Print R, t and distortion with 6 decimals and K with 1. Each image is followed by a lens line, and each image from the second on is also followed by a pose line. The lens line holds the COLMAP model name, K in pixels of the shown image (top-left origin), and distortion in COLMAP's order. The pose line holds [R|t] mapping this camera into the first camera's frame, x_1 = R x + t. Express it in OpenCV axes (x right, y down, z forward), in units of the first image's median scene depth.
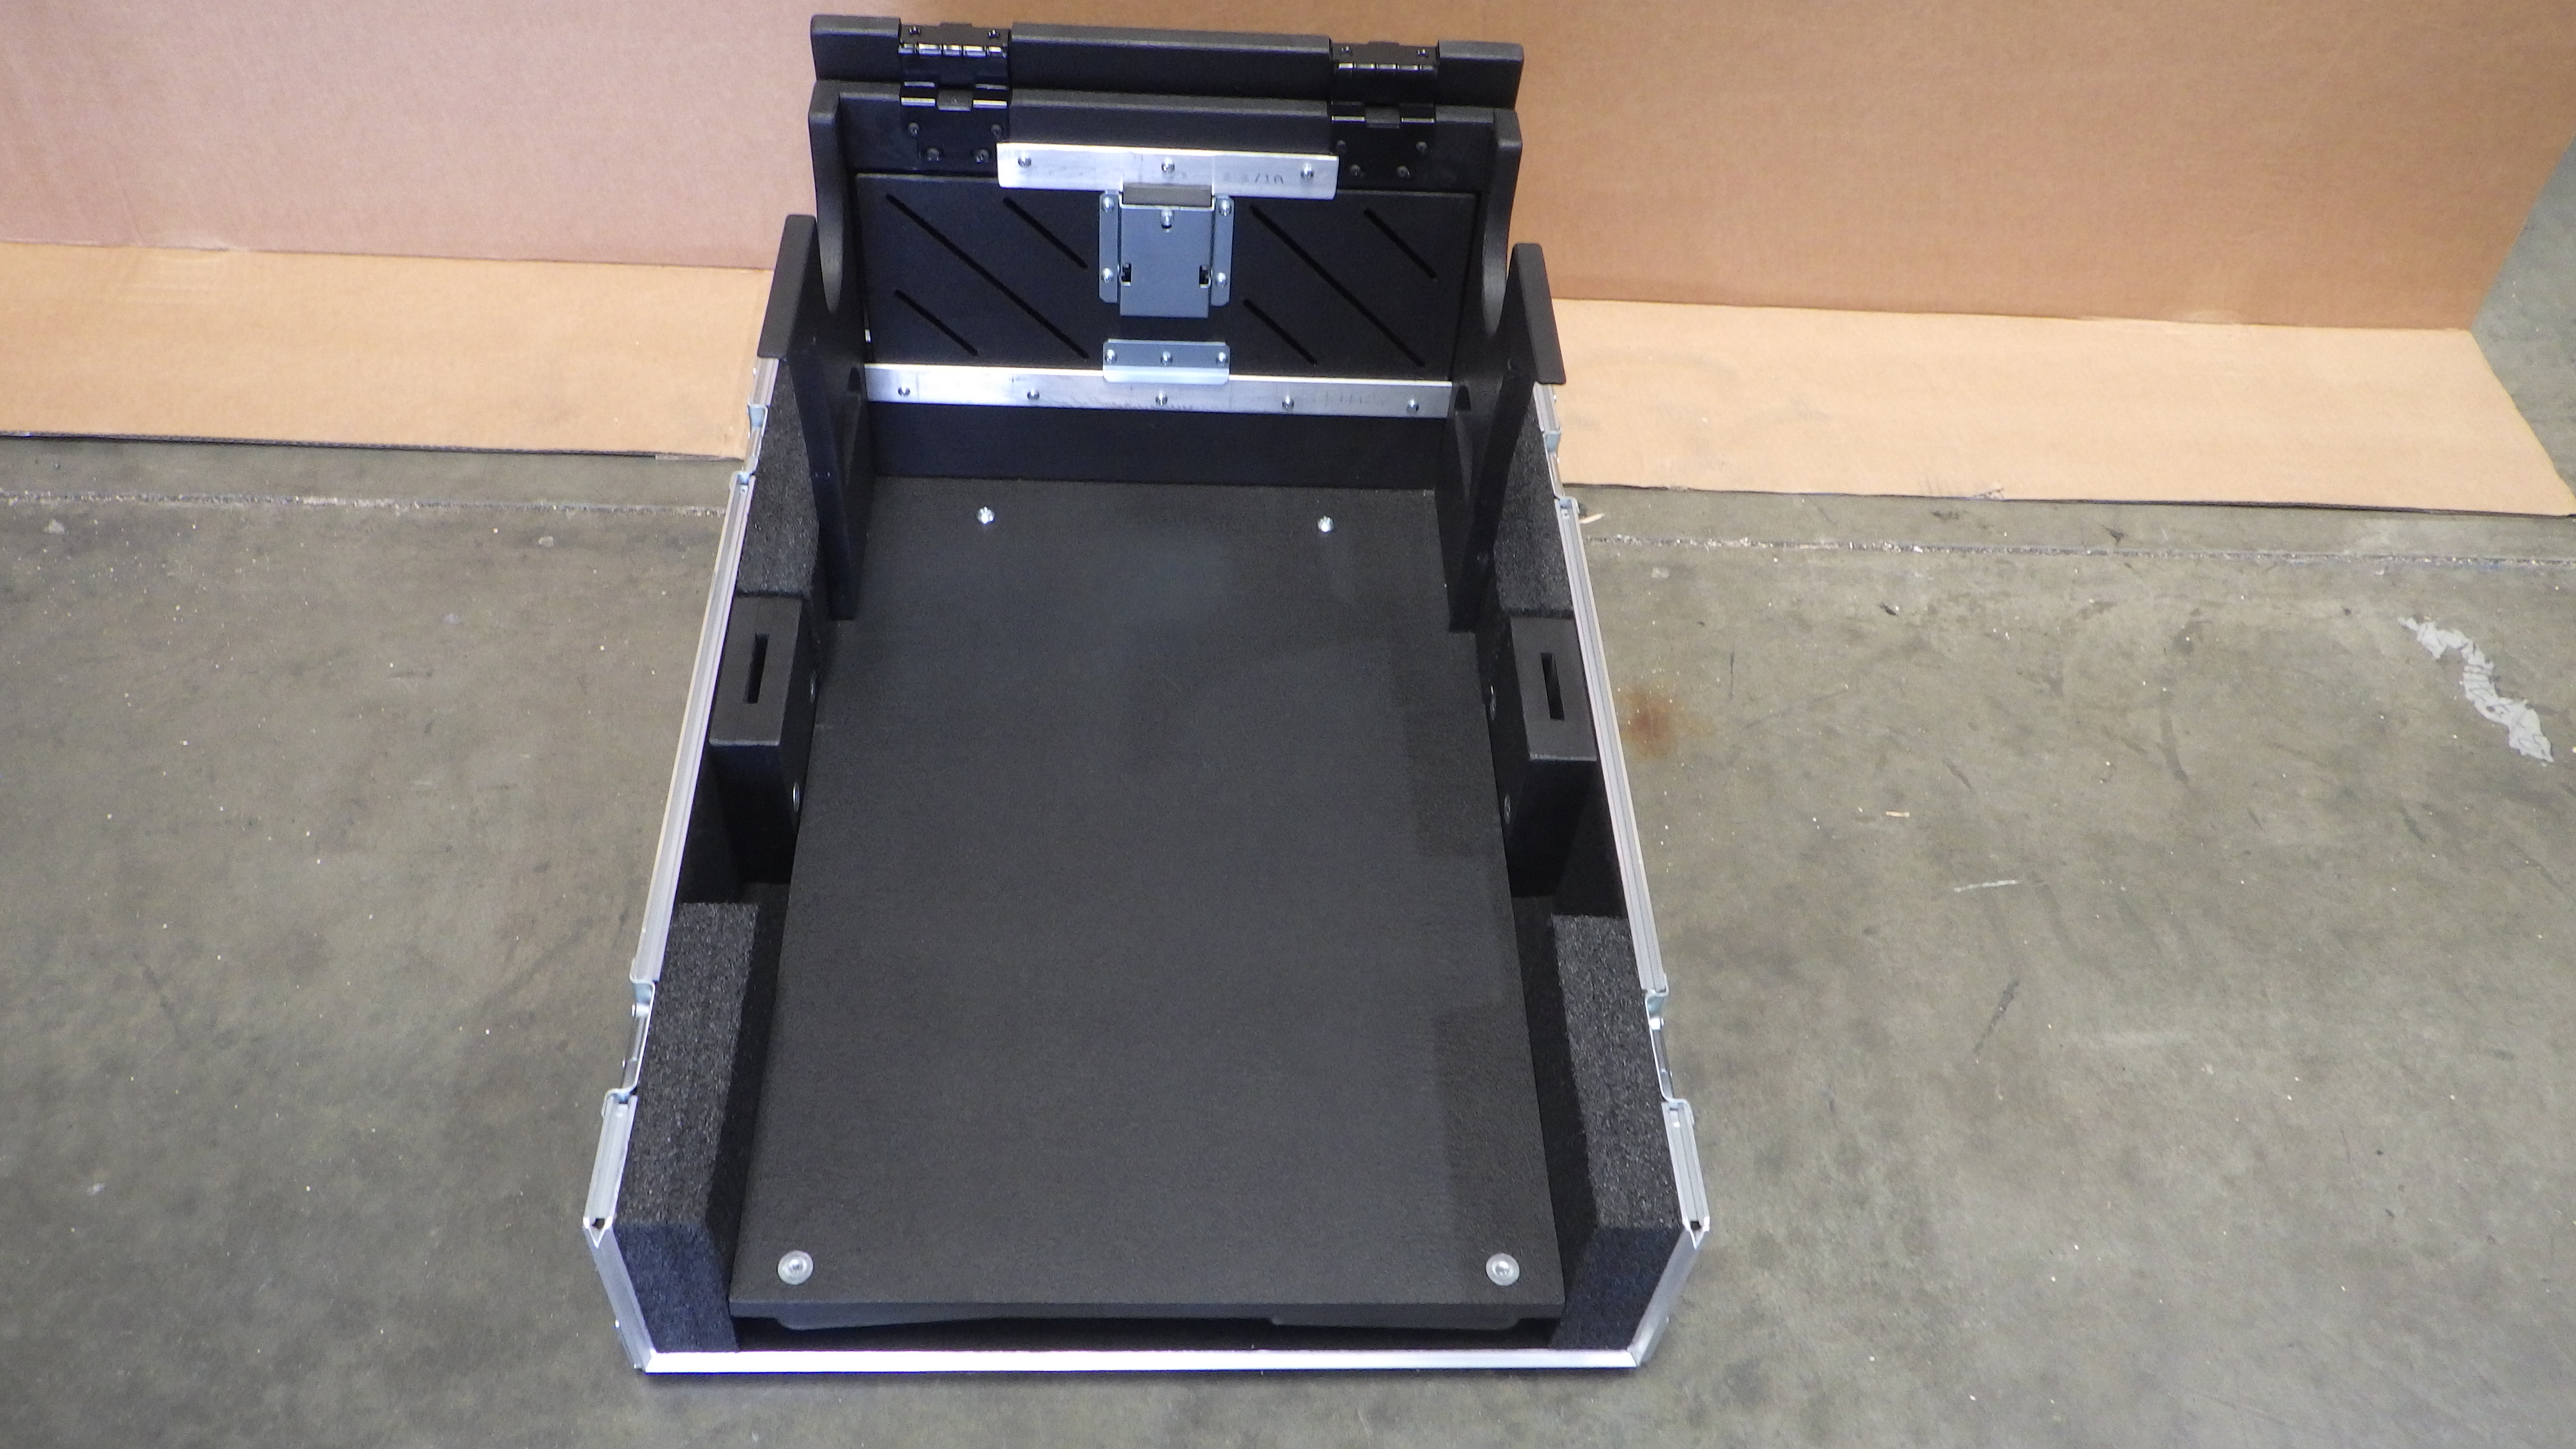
lens RADIAL K [[2109.4, 0, 1279.3], [0, 2109.4, 676.1], [0, 0, 1]] dist [-0.002671, 0.007569]
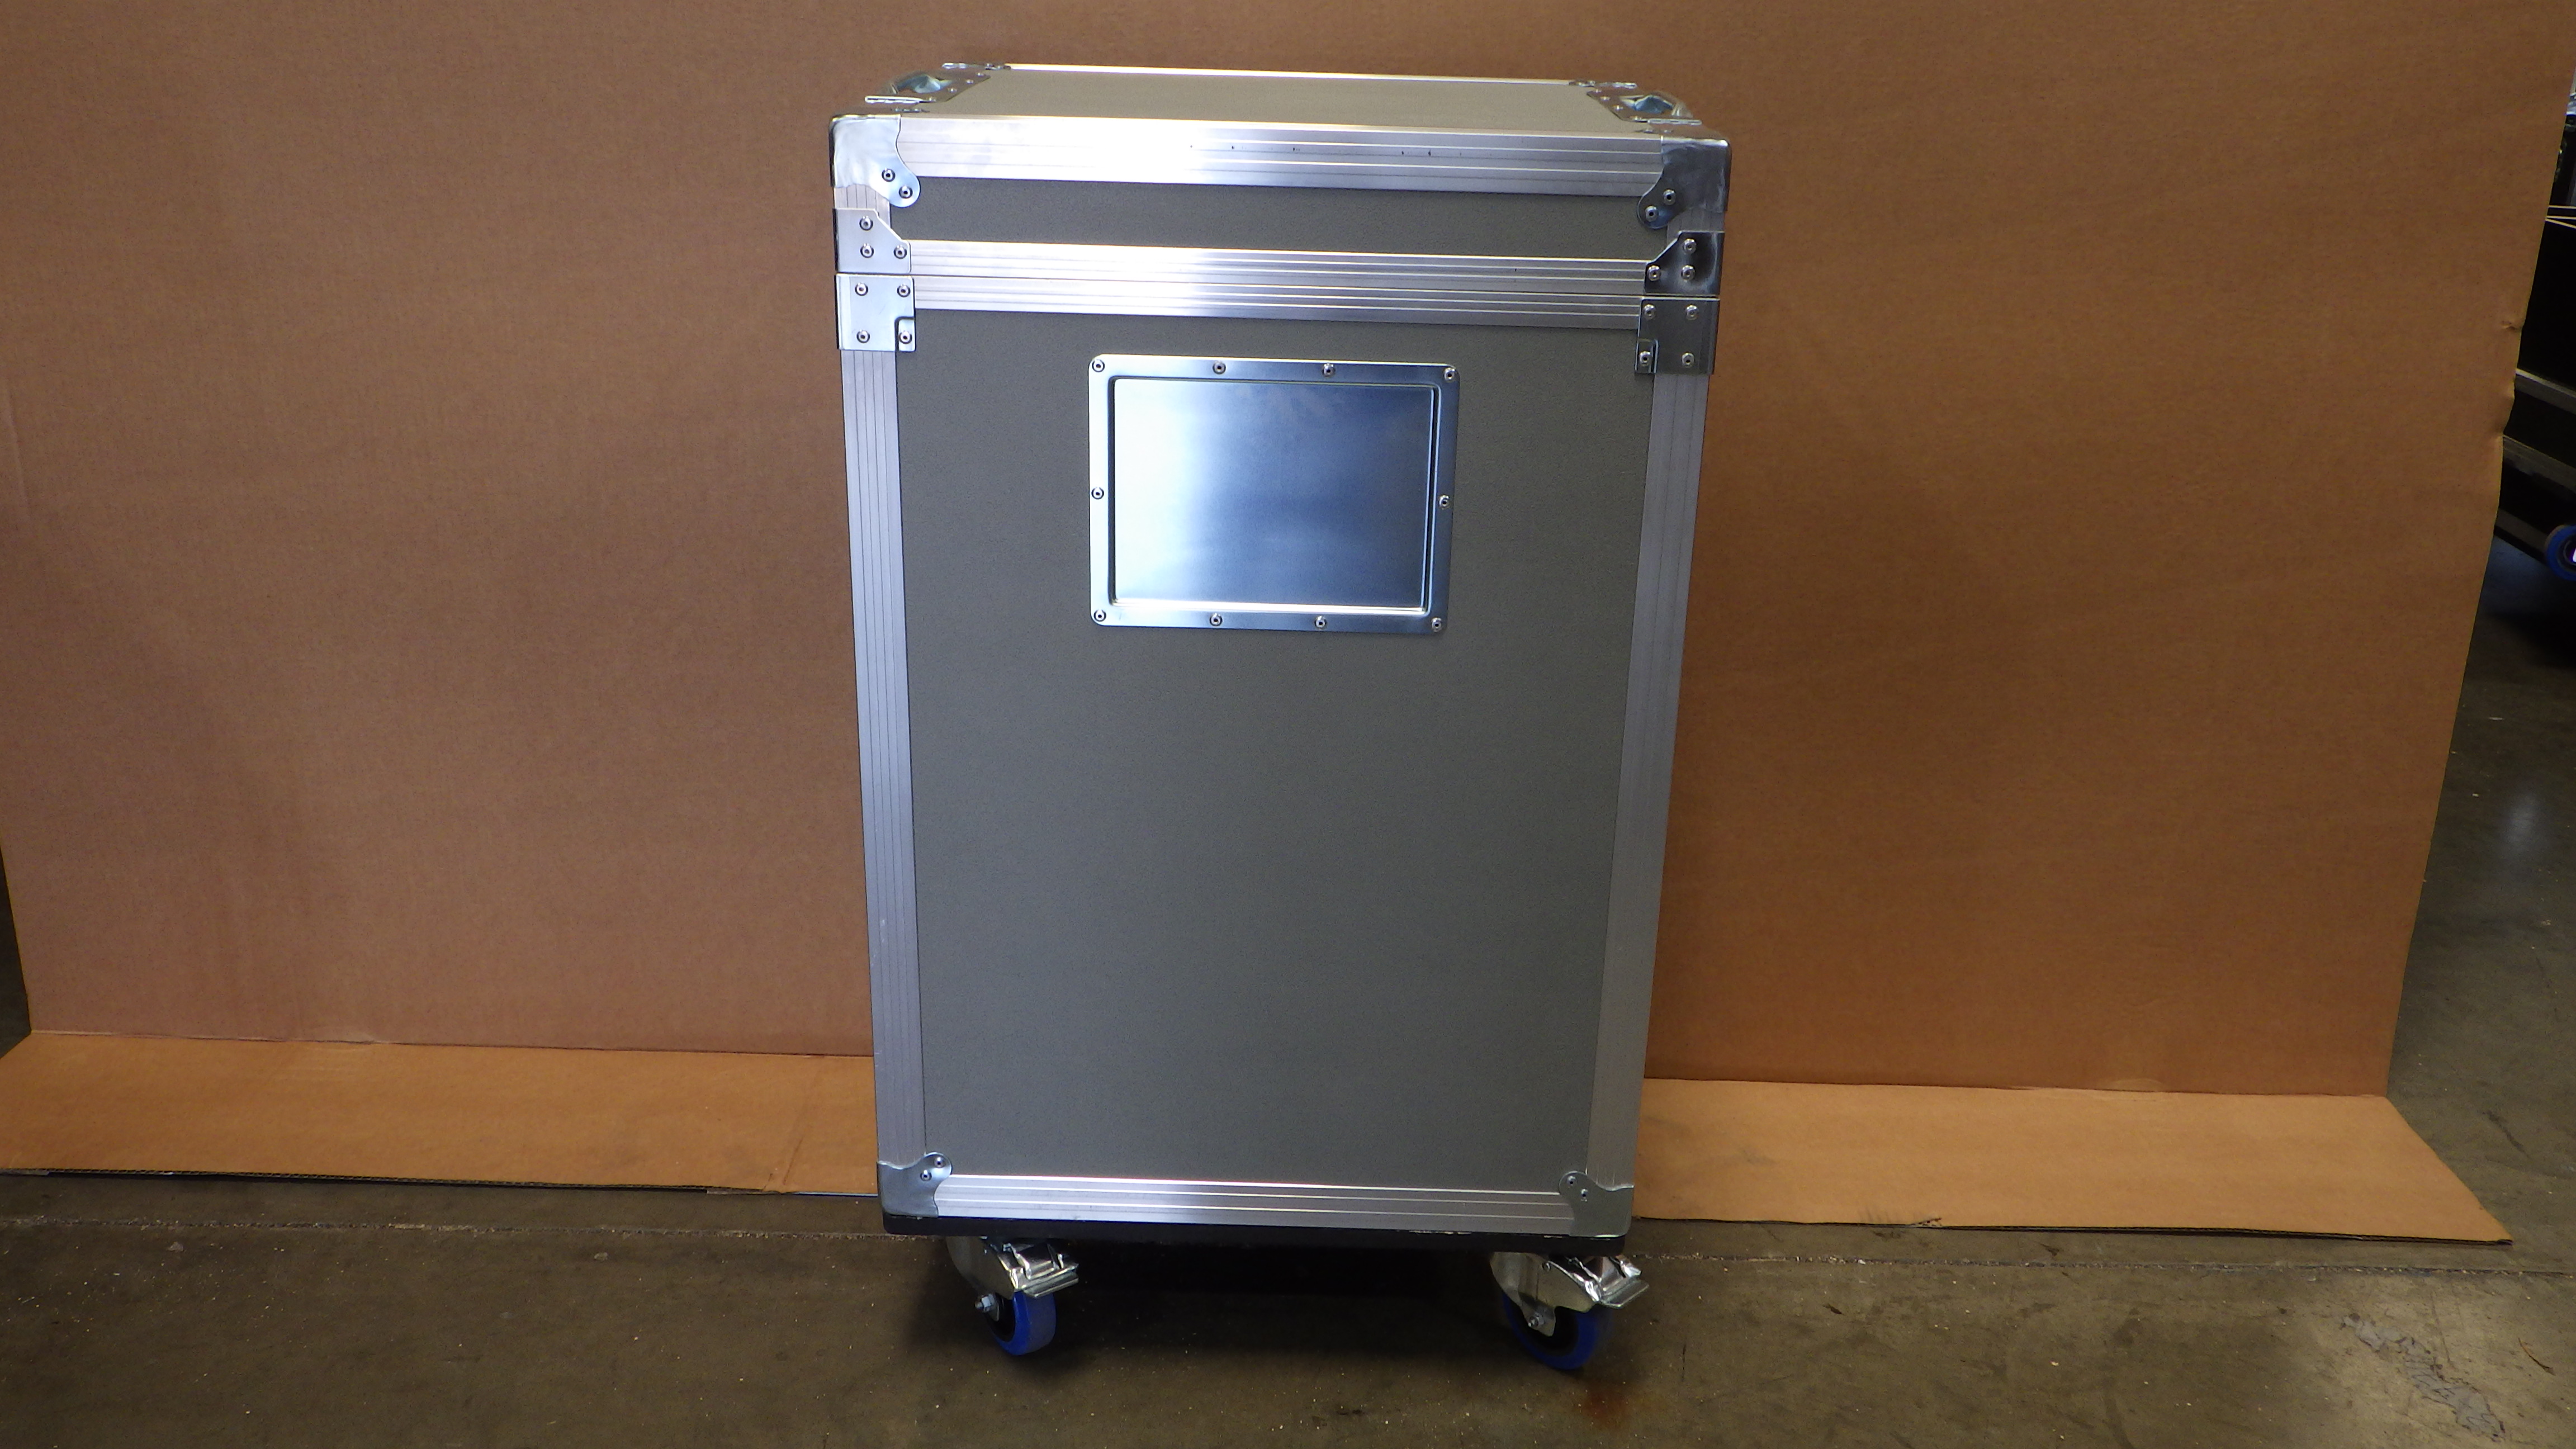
lens RADIAL K [[2109.4, 0, 1283.1], [0, 2109.4, 695.7], [0, 0, 1]] dist [-0.002671, 0.007569]
pose [[0.998292, -0.031274, -0.049346, 0.076358], [0.004478, 0.883128, -0.469111, 0.198930], [0.058249, 0.468089, 0.881759, -0.099964]]
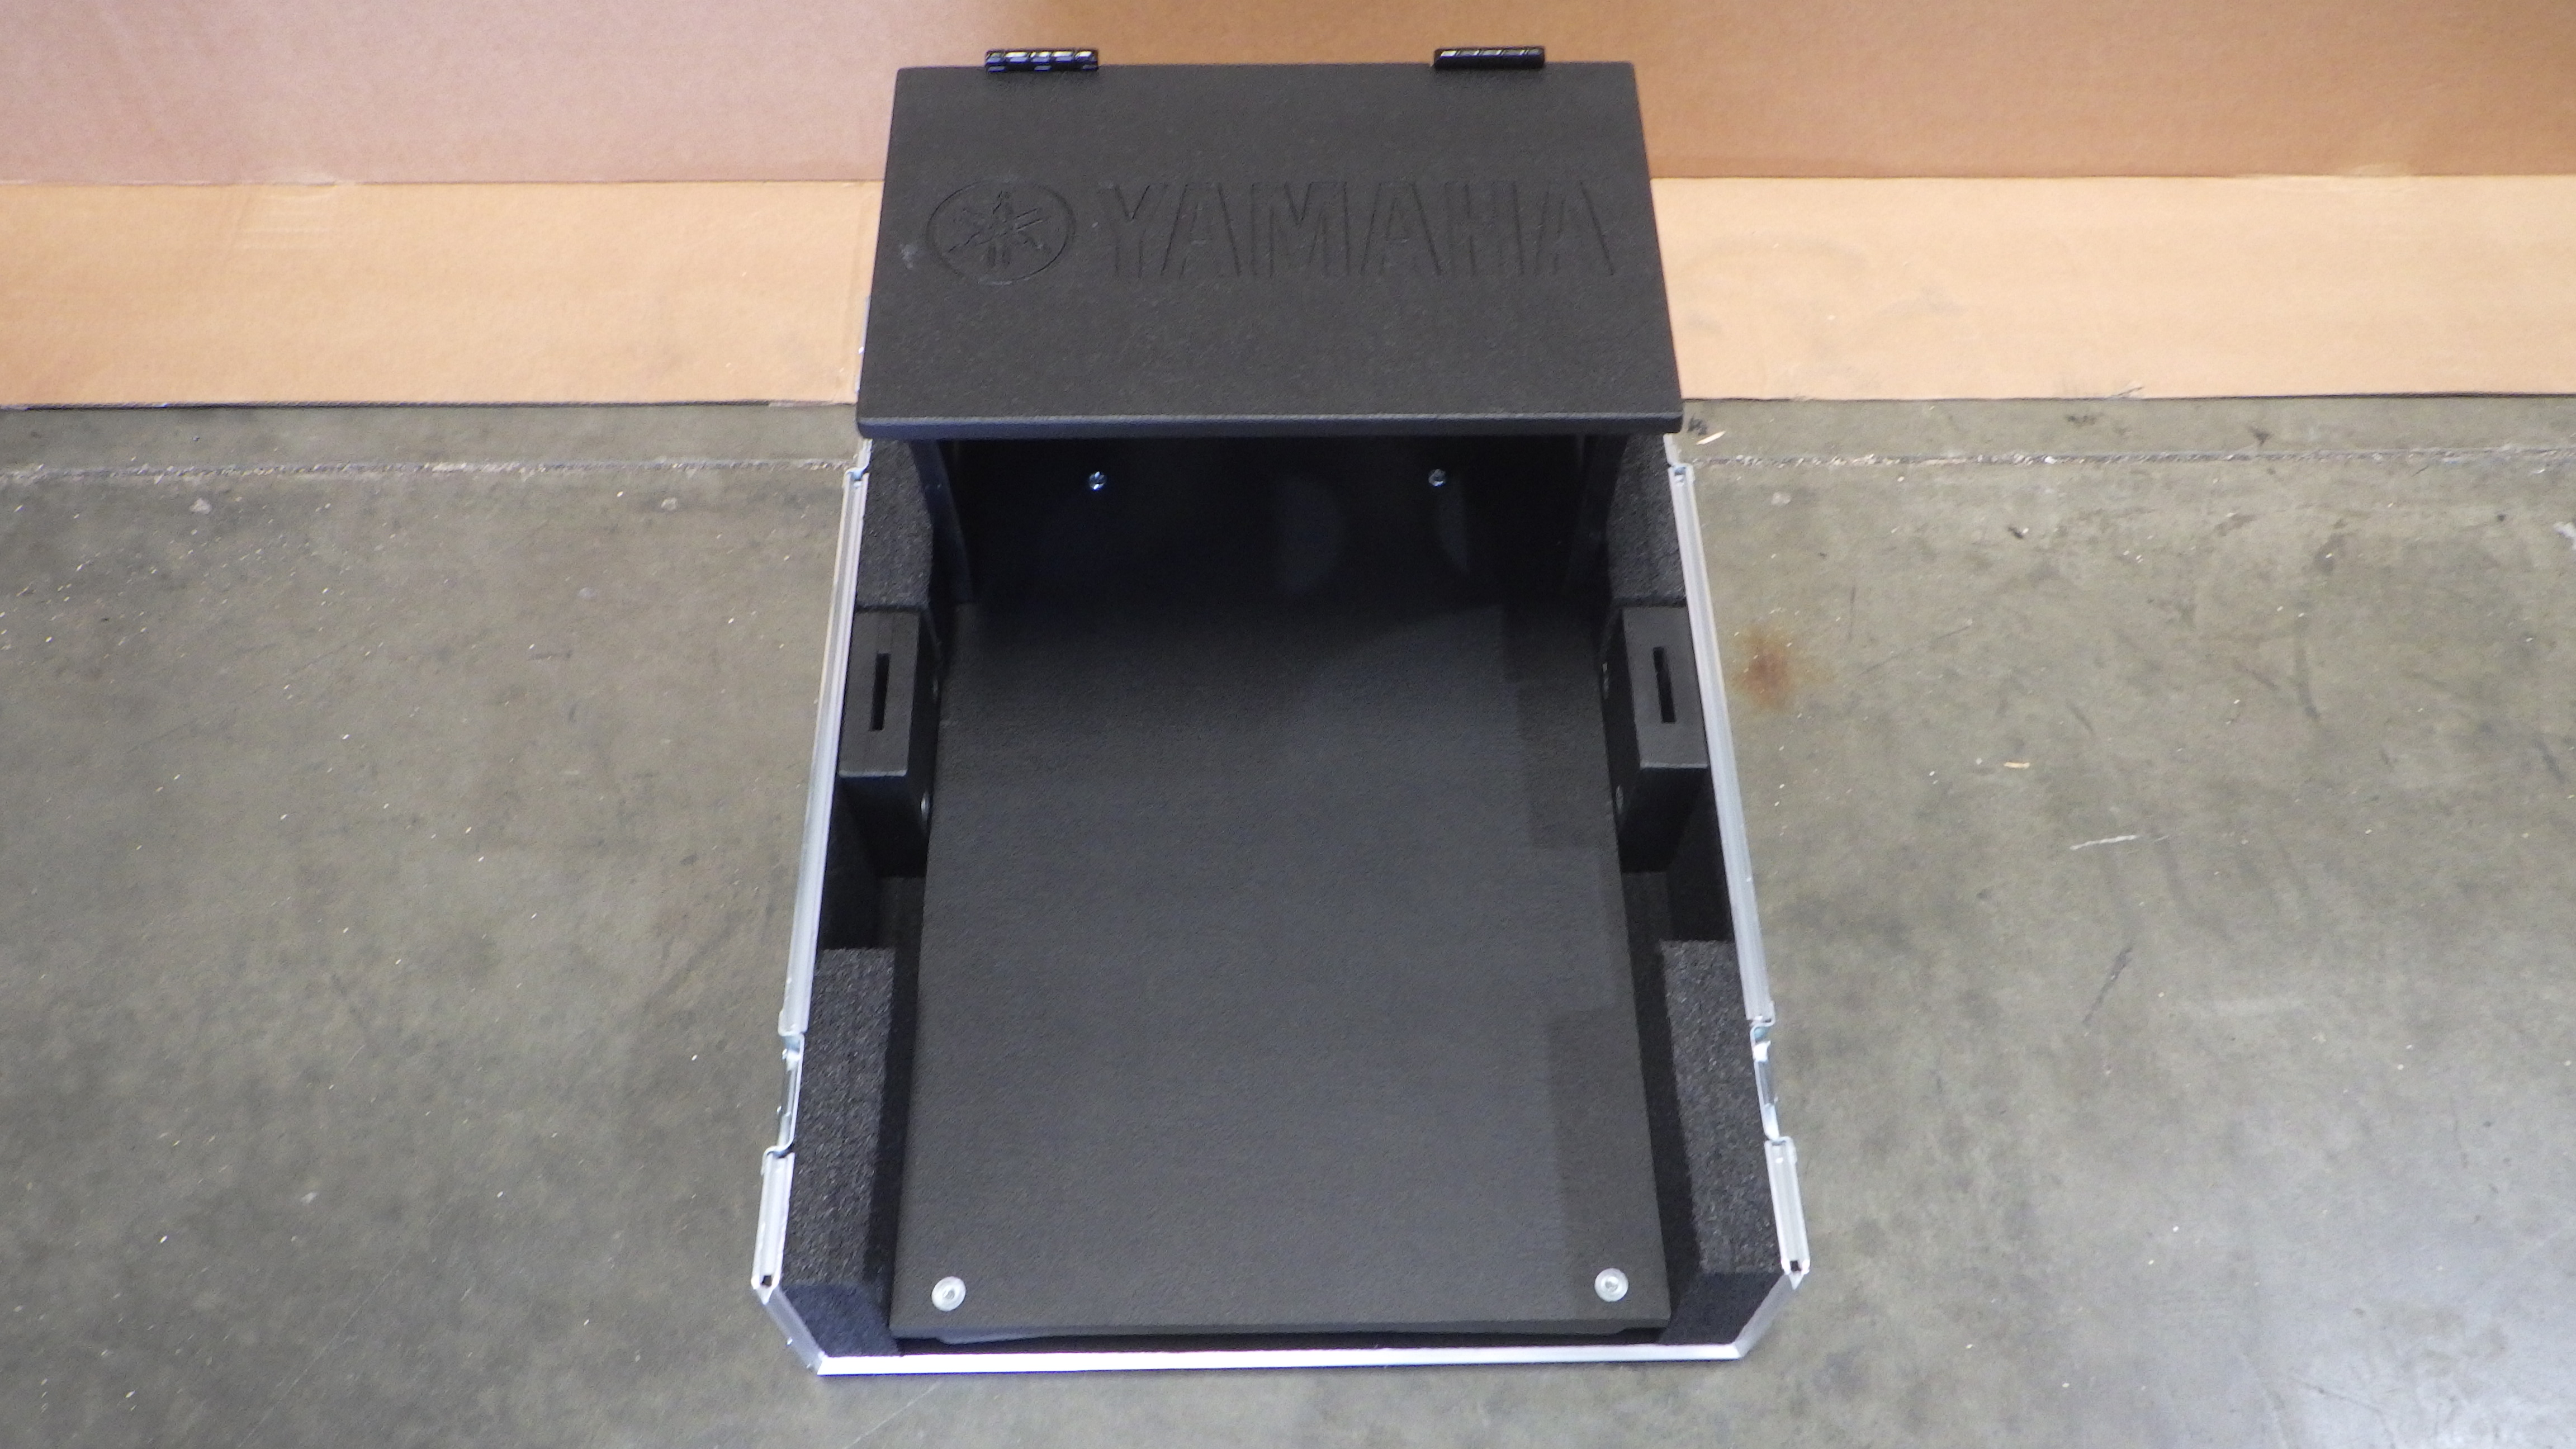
lens RADIAL K [[2109.4, 0, 1283.5], [0, 2109.4, 665.9], [0, 0, 1]] dist [-0.002671, 0.007569]
pose [[0.997838, -0.017456, -0.063361, 0.010396], [0.028012, 0.985088, 0.169757, -0.151257], [0.059453, -0.171165, 0.983447, 0.005664]]
